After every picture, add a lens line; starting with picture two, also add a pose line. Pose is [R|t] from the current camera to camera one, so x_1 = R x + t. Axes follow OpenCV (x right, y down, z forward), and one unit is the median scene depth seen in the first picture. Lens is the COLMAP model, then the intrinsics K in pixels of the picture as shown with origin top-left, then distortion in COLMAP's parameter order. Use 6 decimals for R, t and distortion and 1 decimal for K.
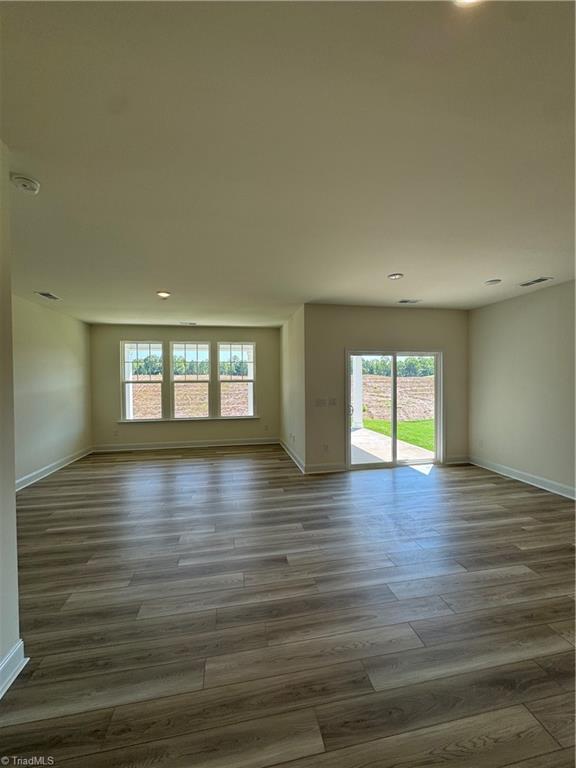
lens RADIAL K [[306.6, 0, 288.0], [0, 306.6, 384.0], [0, 0, 1]] dist [-0.000675, -0.000021]
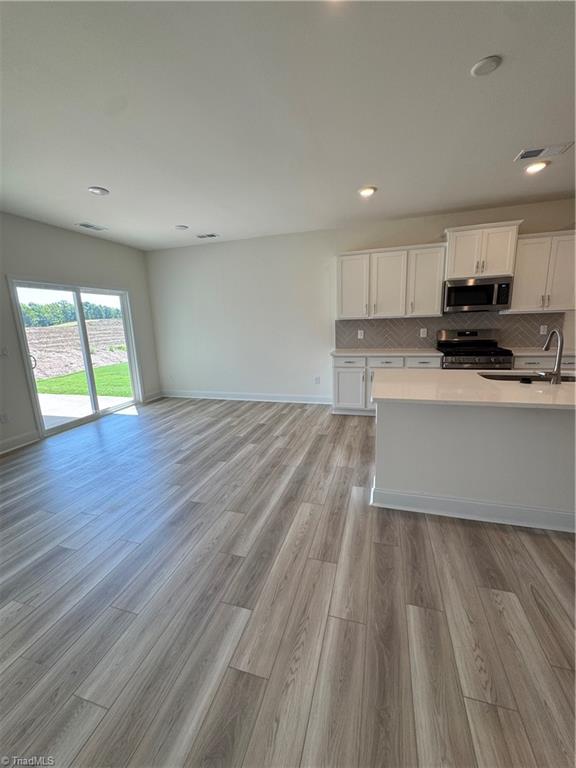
lens RADIAL K [[306.6, 0, 288.0], [0, 306.6, 384.0], [0, 0, 1]] dist [-0.000675, -0.000021]
pose [[0.469135, -0.186676, 0.863171, -0.179423], [0.043942, 0.981127, 0.188303, 0.026446], [-0.882032, -0.050410, 0.468485, 0.092130]]
